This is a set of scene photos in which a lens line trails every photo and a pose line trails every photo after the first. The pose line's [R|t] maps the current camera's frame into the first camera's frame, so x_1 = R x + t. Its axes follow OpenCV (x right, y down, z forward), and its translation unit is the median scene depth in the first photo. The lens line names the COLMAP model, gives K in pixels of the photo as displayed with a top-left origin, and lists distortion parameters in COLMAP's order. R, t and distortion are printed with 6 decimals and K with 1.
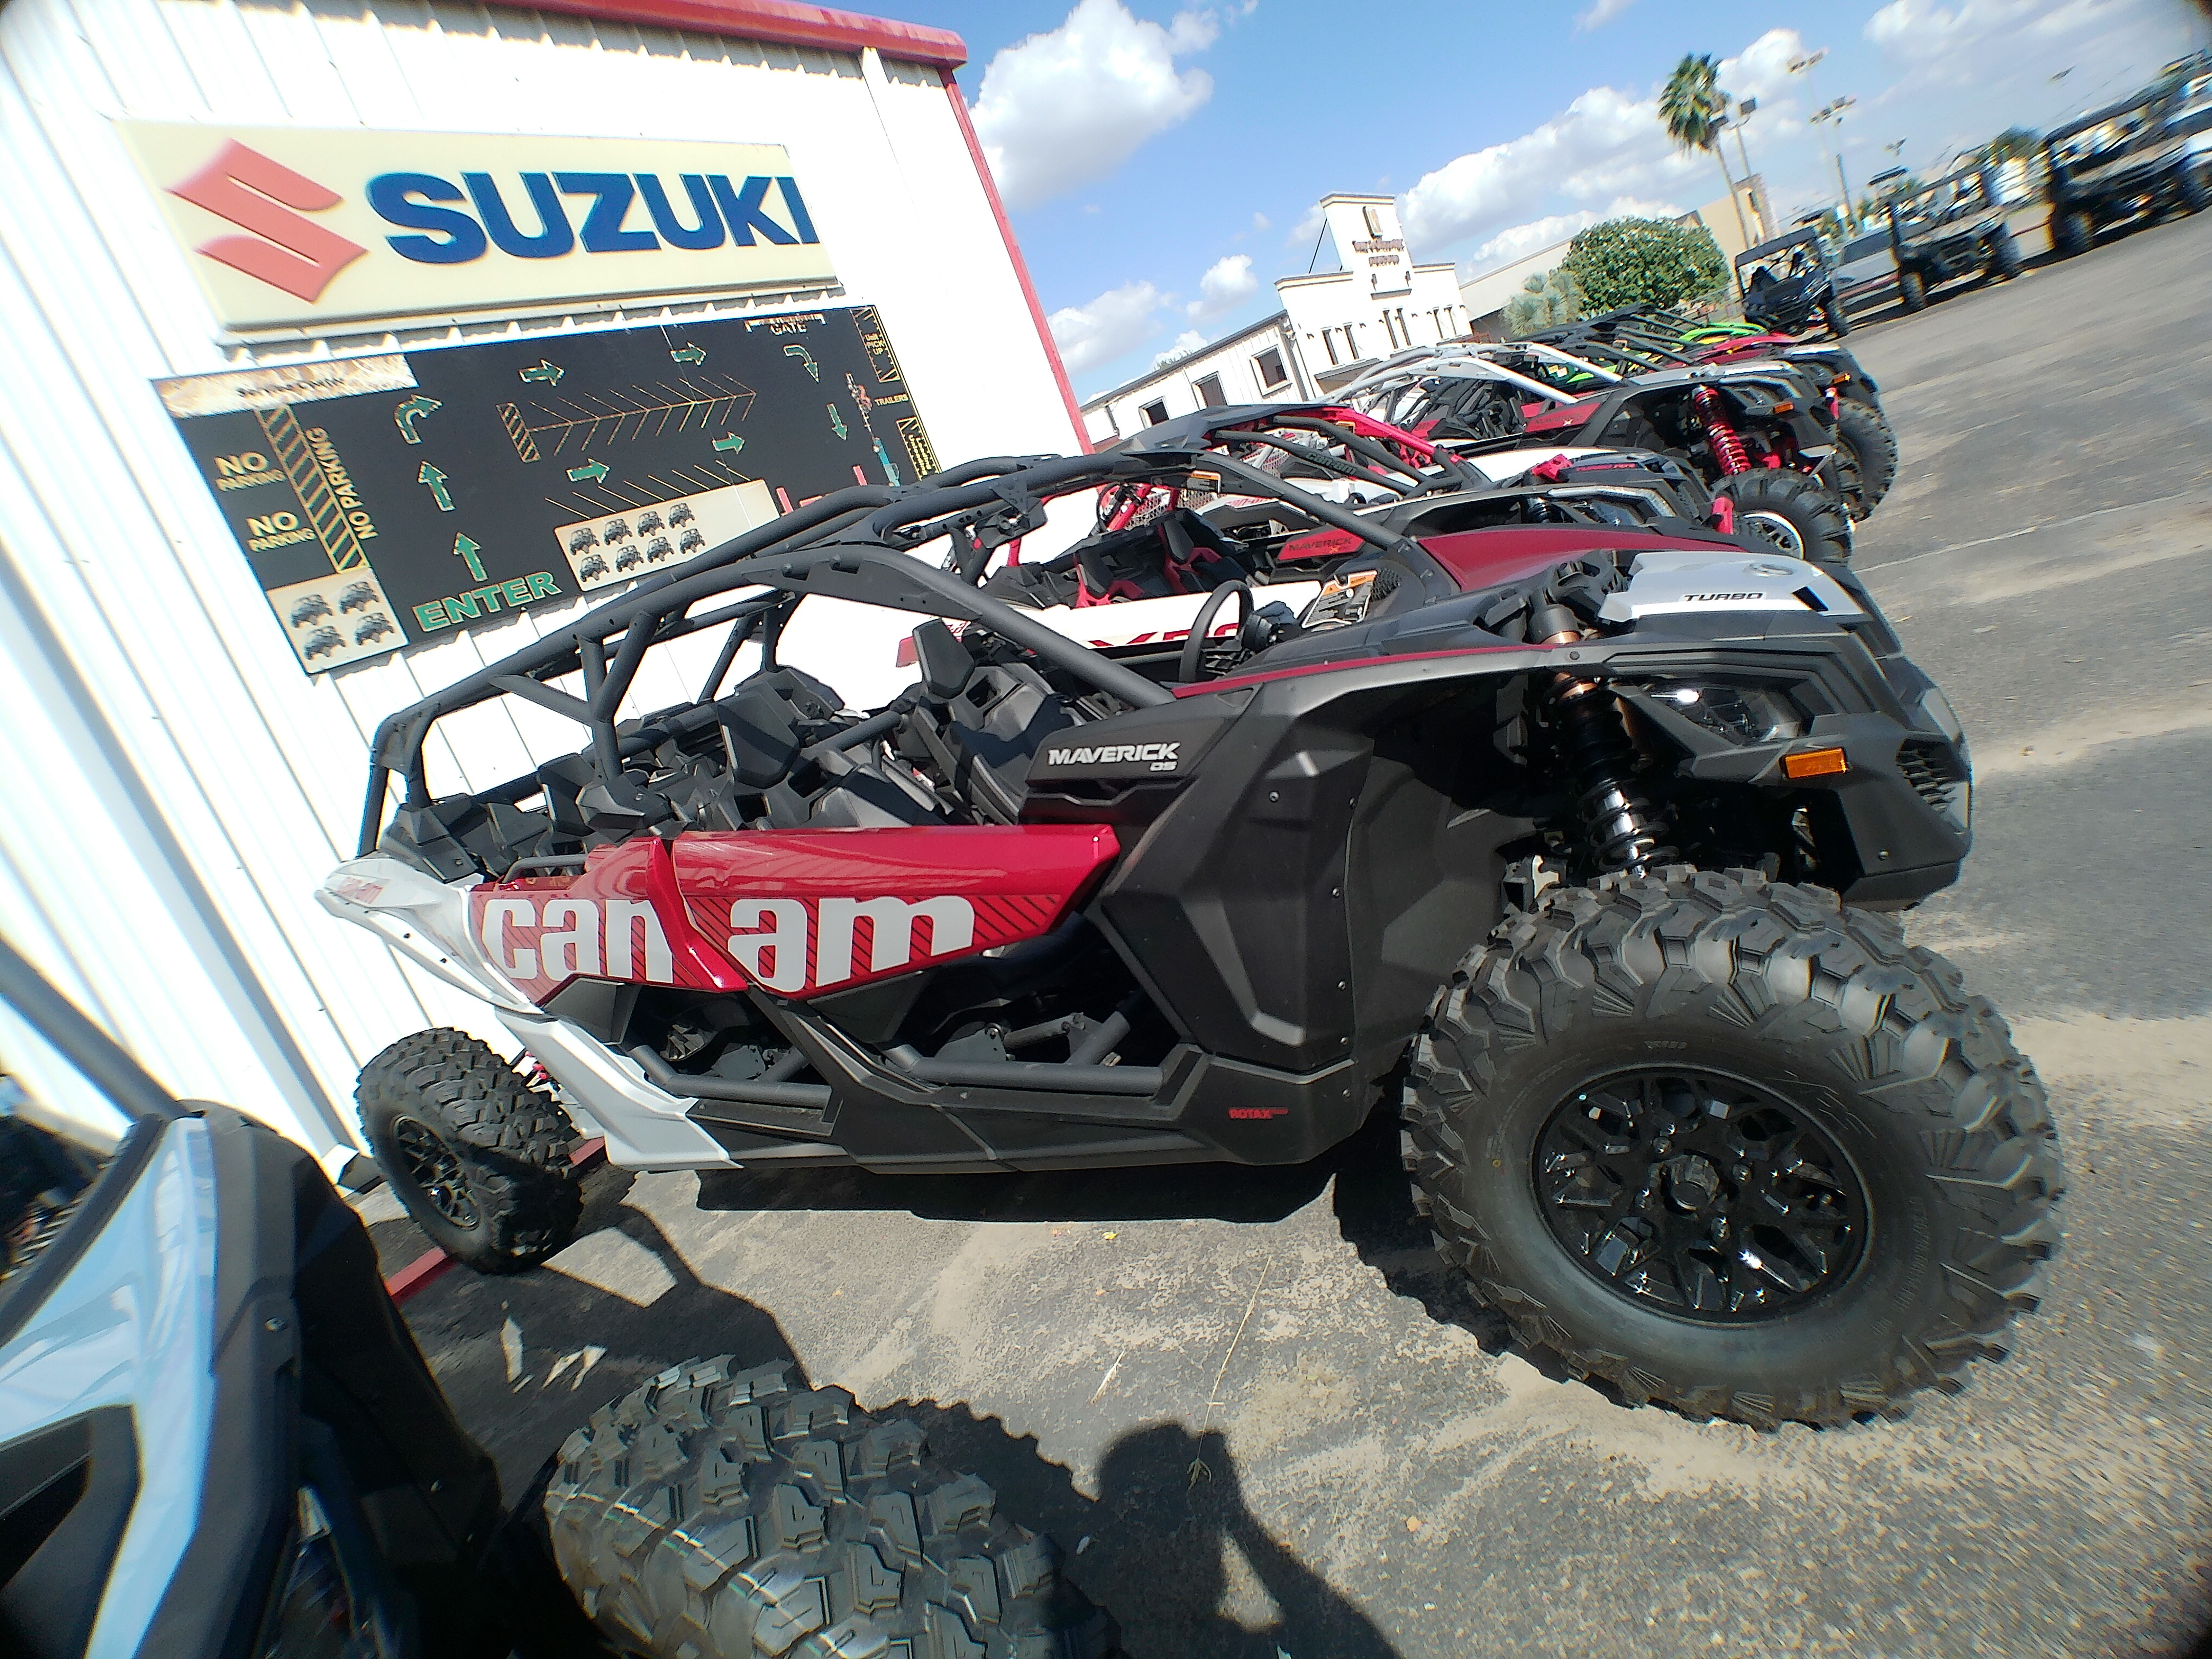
lens RADIAL K [[1210.0, 0, 1111.5], [0, 1210.0, 825.2], [0, 0, 1]] dist [-0.040675, 0.011148]
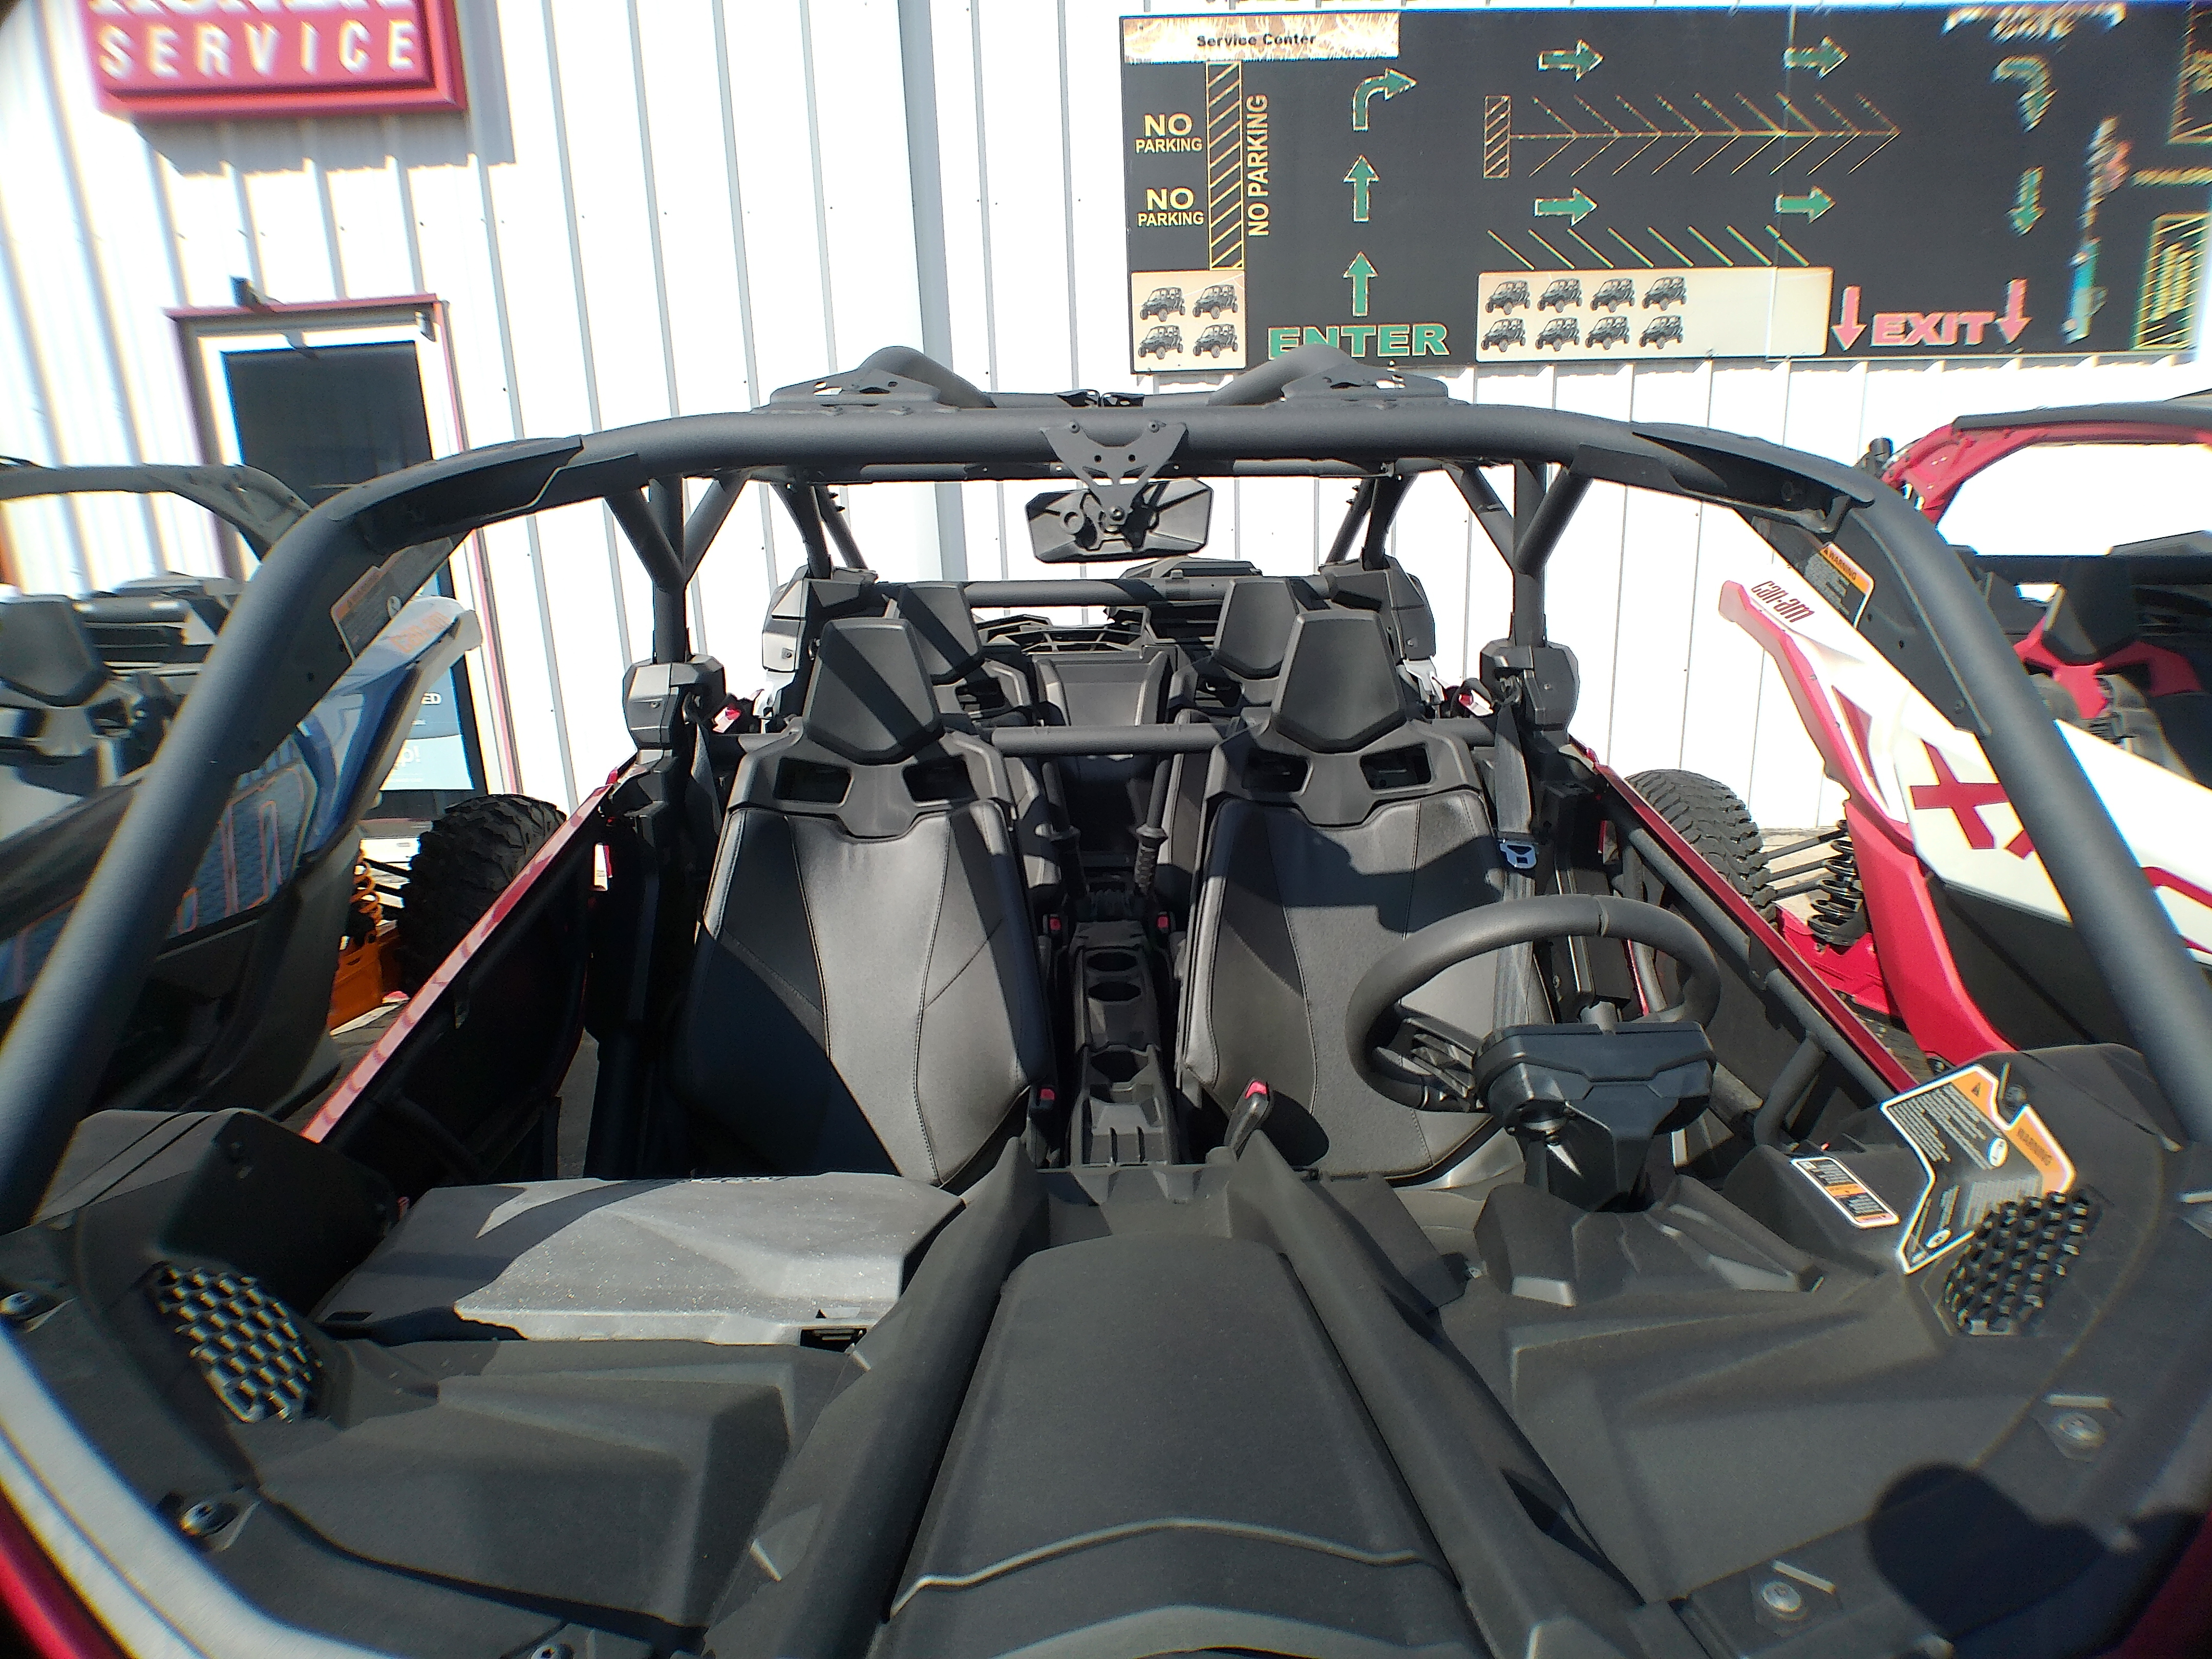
lens RADIAL K [[1210.0, 0, 1133.1], [0, 1210.0, 829.0], [0, 0, 1]] dist [-0.040675, 0.011148]
pose [[0.548200, 0.517599, -0.656939, 0.138894], [-0.365377, 0.854780, 0.368579, -0.173378], [0.752314, 0.037976, 0.657709, 0.399798]]
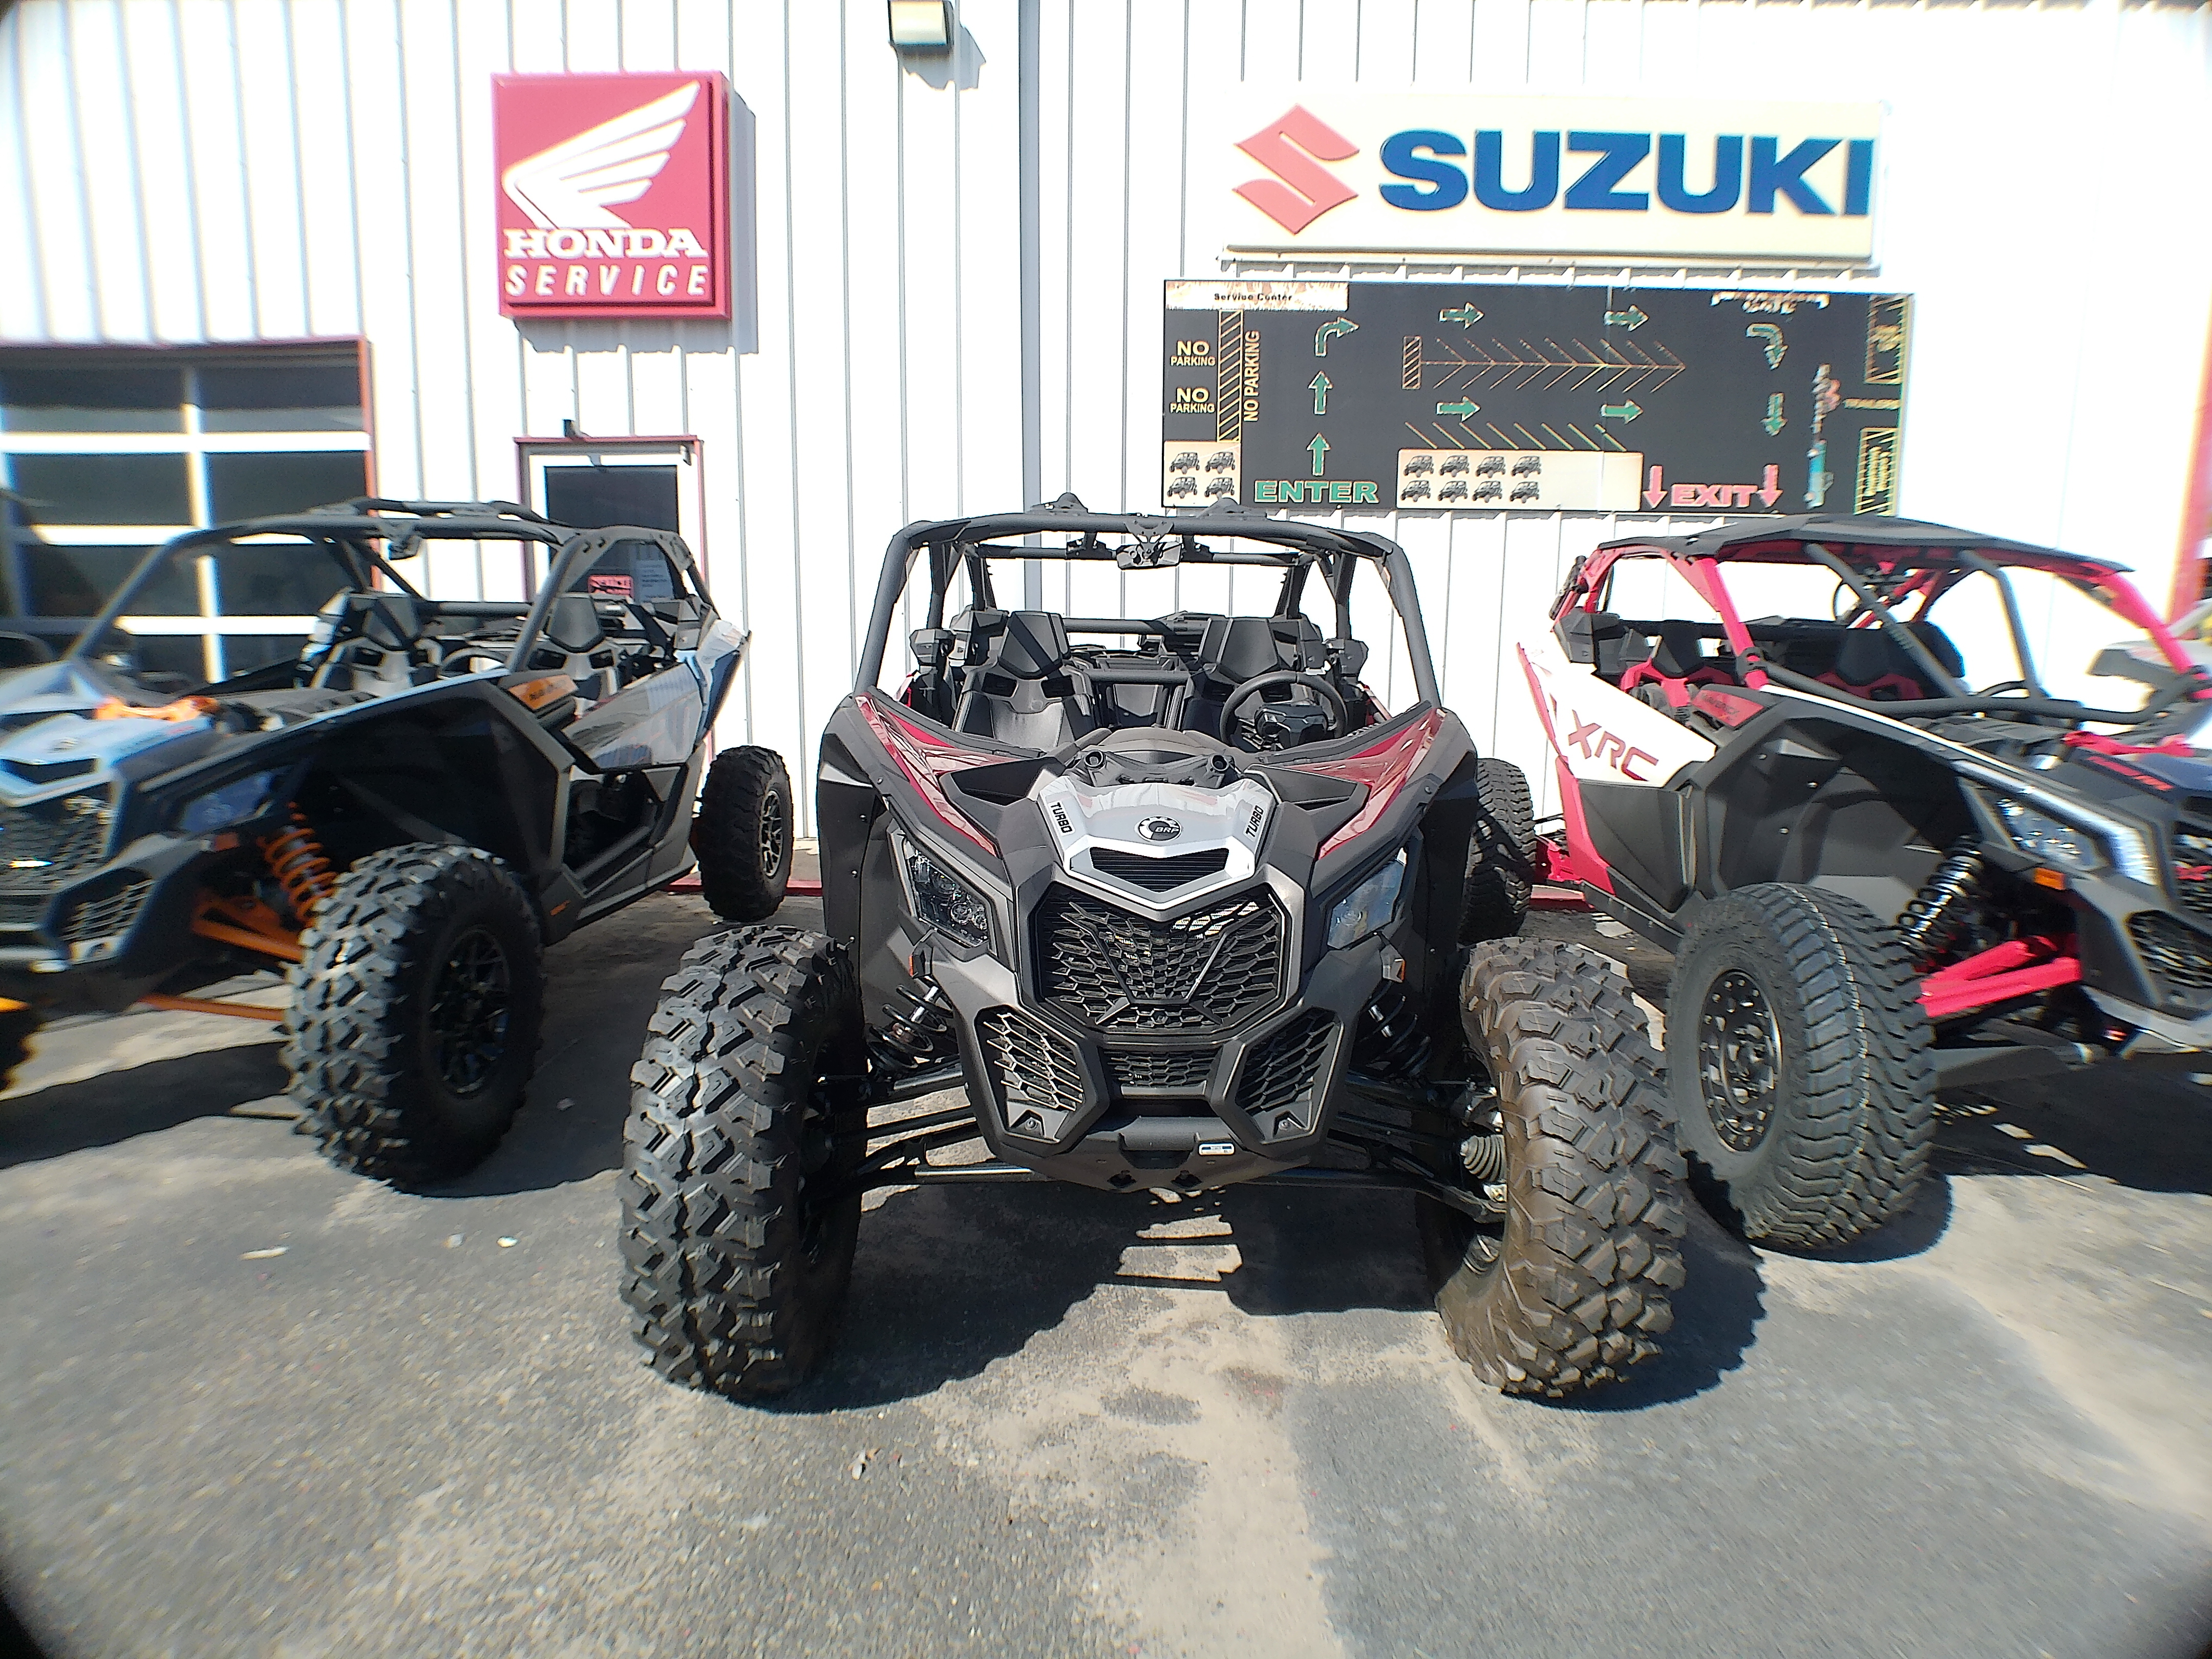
lens RADIAL K [[1210.0, 0, 1141.9], [0, 1210.0, 806.3], [0, 0, 1]] dist [-0.040675, 0.011148]
pose [[0.520875, 0.457688, -0.720563, 0.491271], [-0.398744, 0.876816, 0.268696, -0.192618], [0.754780, 0.147362, 0.639212, 0.143166]]
